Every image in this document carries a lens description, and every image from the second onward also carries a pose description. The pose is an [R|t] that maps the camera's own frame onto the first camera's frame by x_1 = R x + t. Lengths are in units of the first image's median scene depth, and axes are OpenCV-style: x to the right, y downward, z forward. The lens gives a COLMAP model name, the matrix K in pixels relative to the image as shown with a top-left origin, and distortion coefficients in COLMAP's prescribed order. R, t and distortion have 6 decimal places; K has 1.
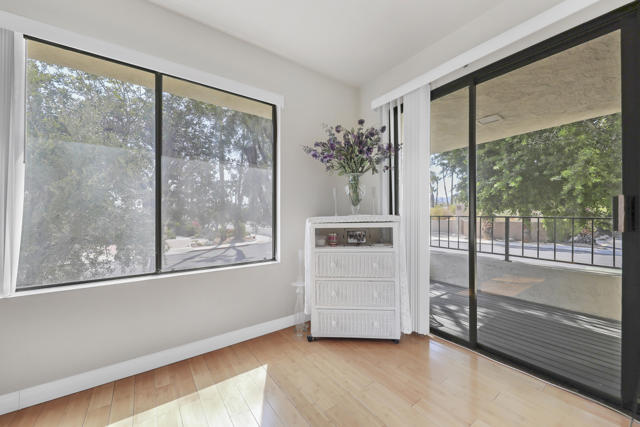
lens RADIAL K [[248.4, 0, 334.1], [0, 248.4, 214.2], [0, 0, 1]] dist [-0.000255, 0.000223]
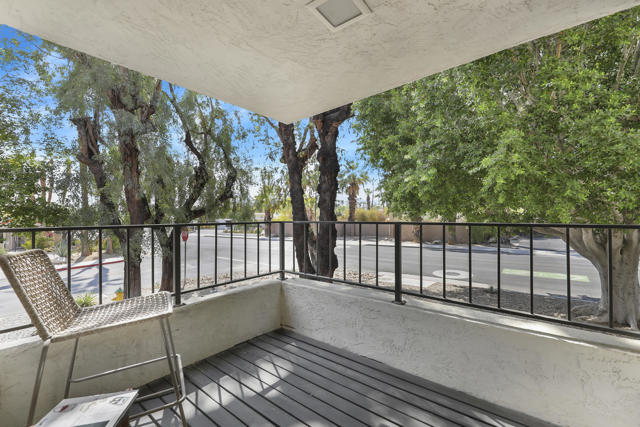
lens RADIAL K [[273.4, 0, 320.6], [0, 273.4, 217.5], [0, 0, 1]] dist [0.002160, -0.000230]
pose [[0.978335, -0.009332, 0.206816, 0.241604], [0.009302, 0.999956, 0.001115, -0.004209], [-0.206817, 0.000833, 0.978379, 0.261157]]
